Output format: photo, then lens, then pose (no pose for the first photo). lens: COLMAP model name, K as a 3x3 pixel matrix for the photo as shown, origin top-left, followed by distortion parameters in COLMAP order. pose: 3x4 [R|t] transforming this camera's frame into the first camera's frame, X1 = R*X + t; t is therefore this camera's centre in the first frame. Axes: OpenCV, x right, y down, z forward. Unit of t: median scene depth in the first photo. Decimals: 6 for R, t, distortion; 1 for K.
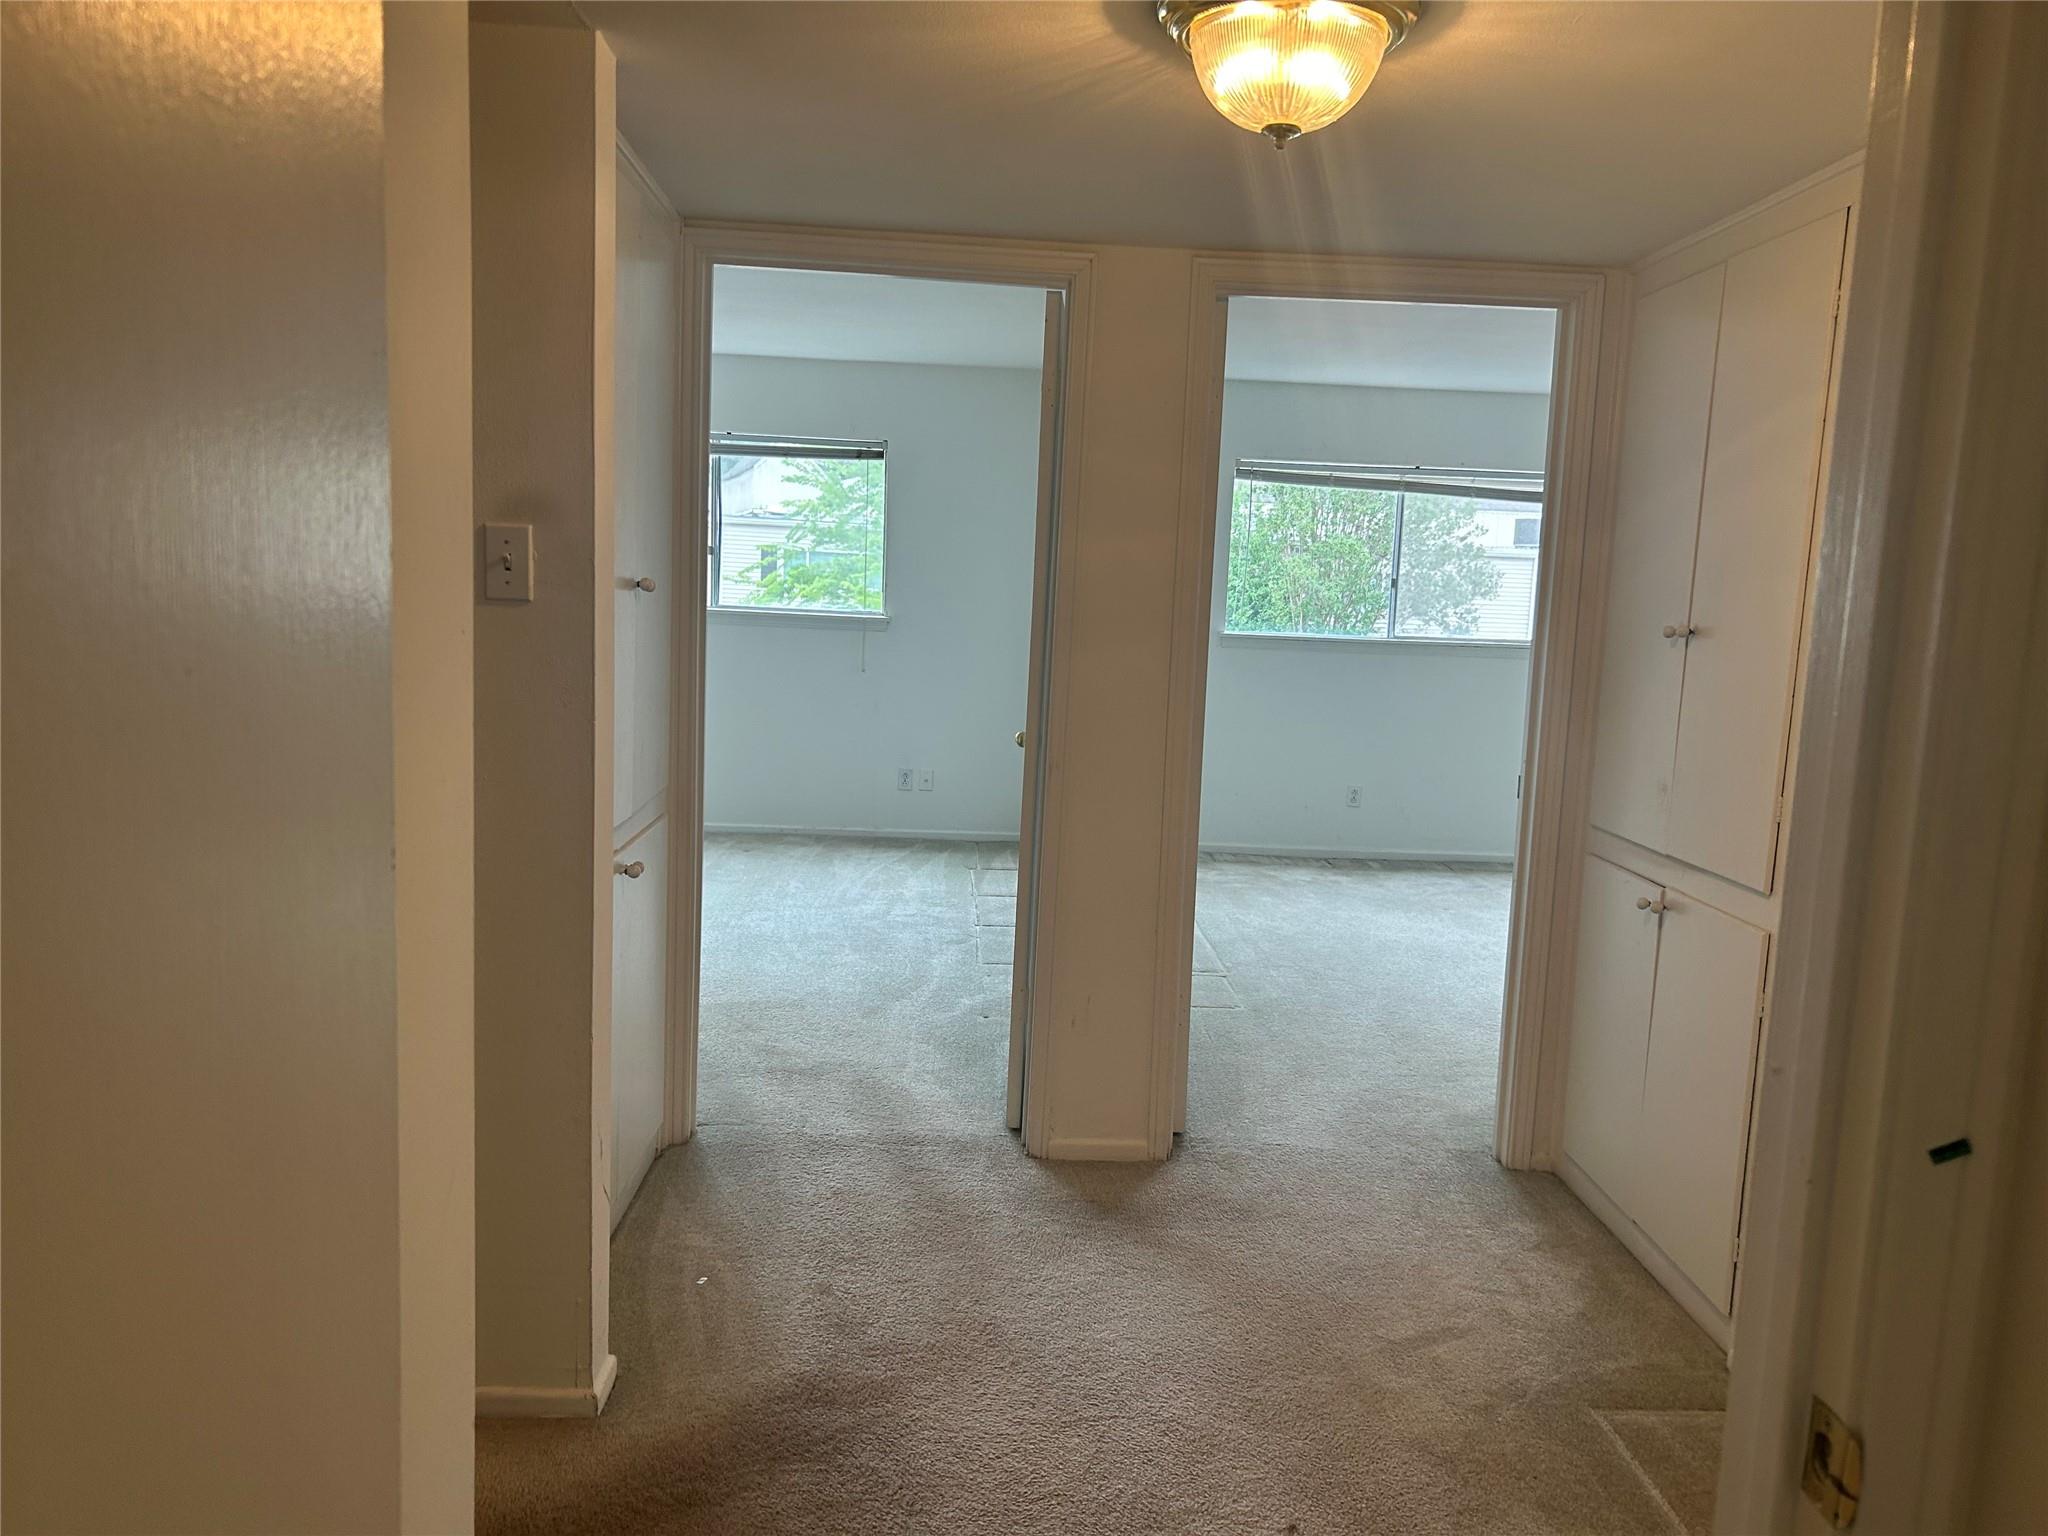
lens RADIAL K [[1540.2, 0, 1031.4], [0, 1540.2, 773.8], [0, 0, 1]] dist [0.079988, -0.109257]
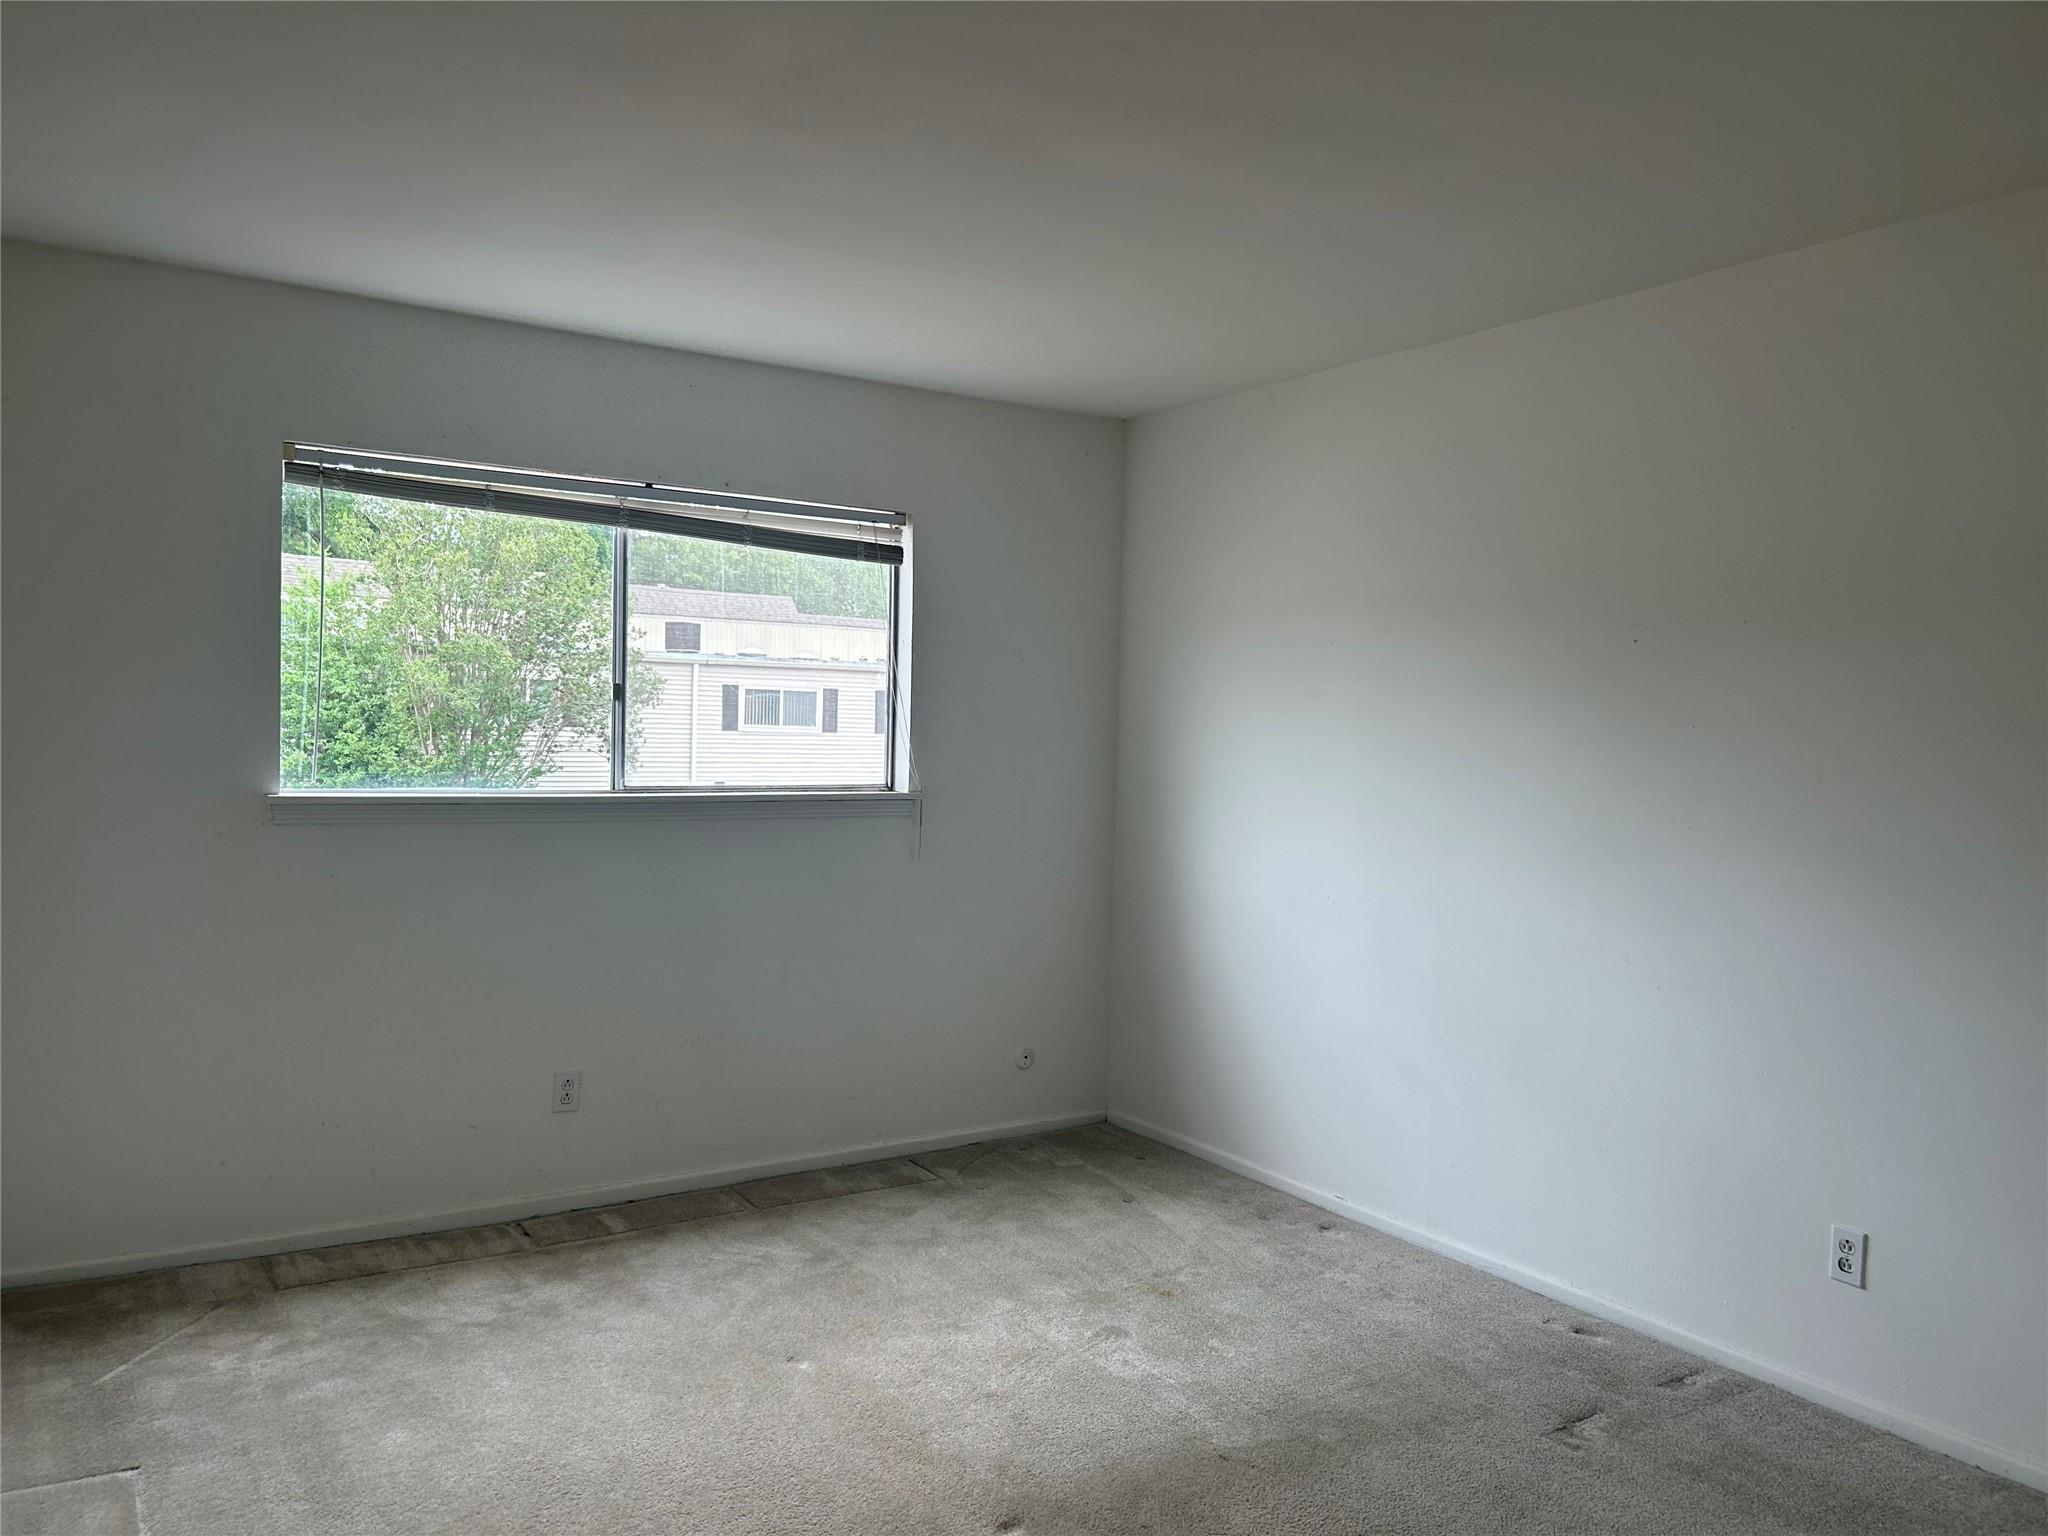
lens RADIAL K [[1540.2, 0, 1031.4], [0, 1540.2, 773.8], [0, 0, 1]] dist [0.079988, -0.109257]
pose [[0.856375, -0.037055, 0.515023, 0.019865], [0.072045, 0.996240, -0.048119, -0.015058], [-0.511304, 0.078312, 0.855825, 0.120434]]
